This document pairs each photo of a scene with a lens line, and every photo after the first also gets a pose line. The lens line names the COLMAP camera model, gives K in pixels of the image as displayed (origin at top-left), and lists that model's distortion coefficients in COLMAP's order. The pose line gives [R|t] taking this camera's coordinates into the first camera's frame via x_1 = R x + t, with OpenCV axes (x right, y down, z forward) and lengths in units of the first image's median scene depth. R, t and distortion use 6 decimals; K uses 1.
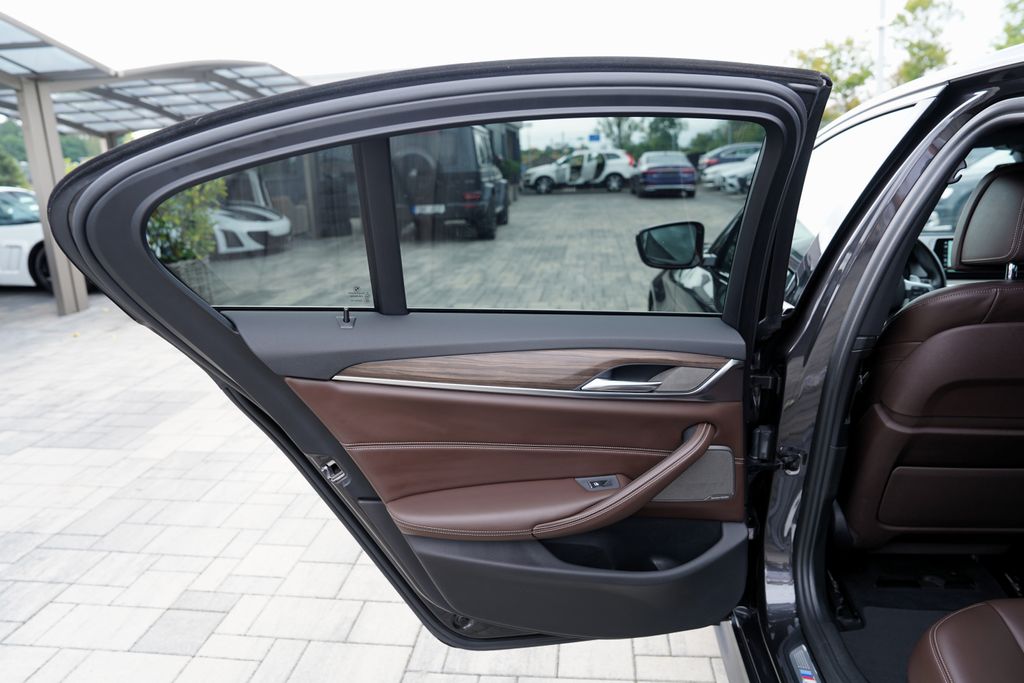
lens RADIAL K [[702.2, 0, 521.3], [0, 702.2, 354.1], [0, 0, 1]] dist [-0.092043, 0.064183]
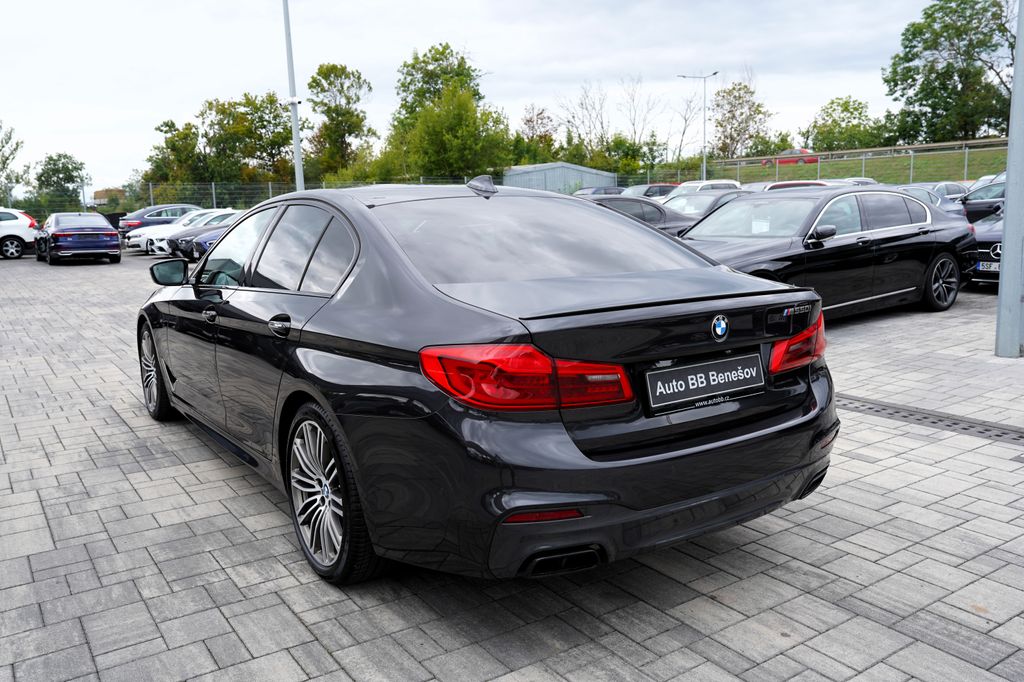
lens RADIAL K [[822.0, 0, 511.2], [0, 822.0, 318.6], [0, 0, 1]] dist [-0.047617, 0.060812]
pose [[0.765652, -0.061487, 0.640309, -0.042763], [0.159479, 0.982488, -0.096353, 0.027950], [-0.623172, 0.175889, 0.762050, -0.104661]]
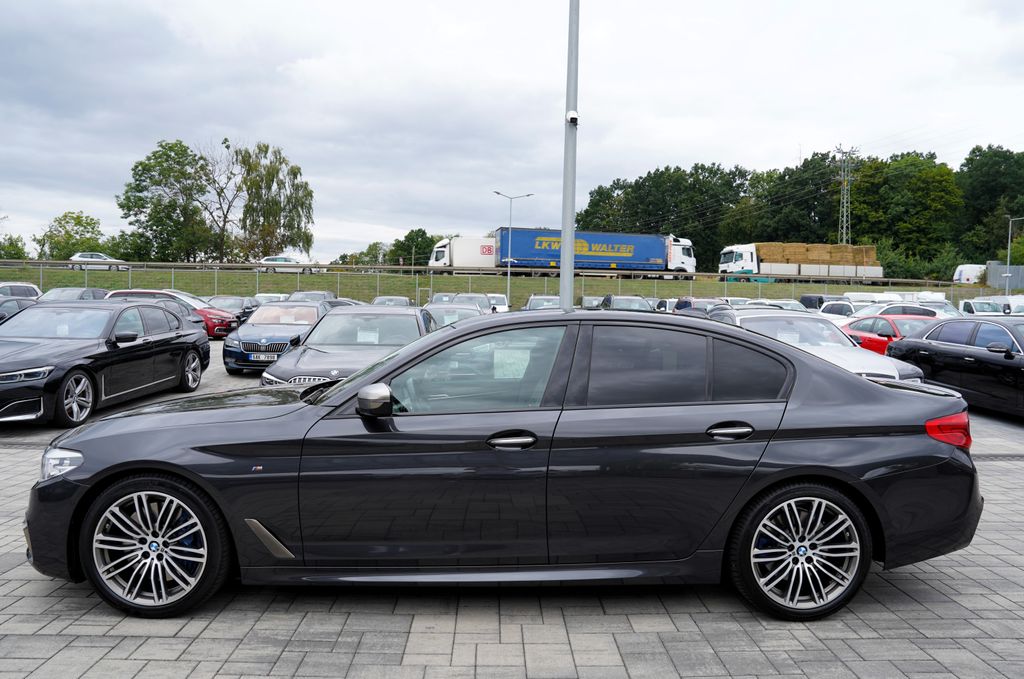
lens RADIAL K [[702.2, 0, 512.5], [0, 702.2, 334.2], [0, 0, 1]] dist [-0.092043, 0.064183]
pose [[-0.125482, 0.009393, 0.992051, -0.114891], [0.249817, 0.968033, 0.022433, -0.022369], [-0.960128, 0.250646, -0.123817, 0.079276]]
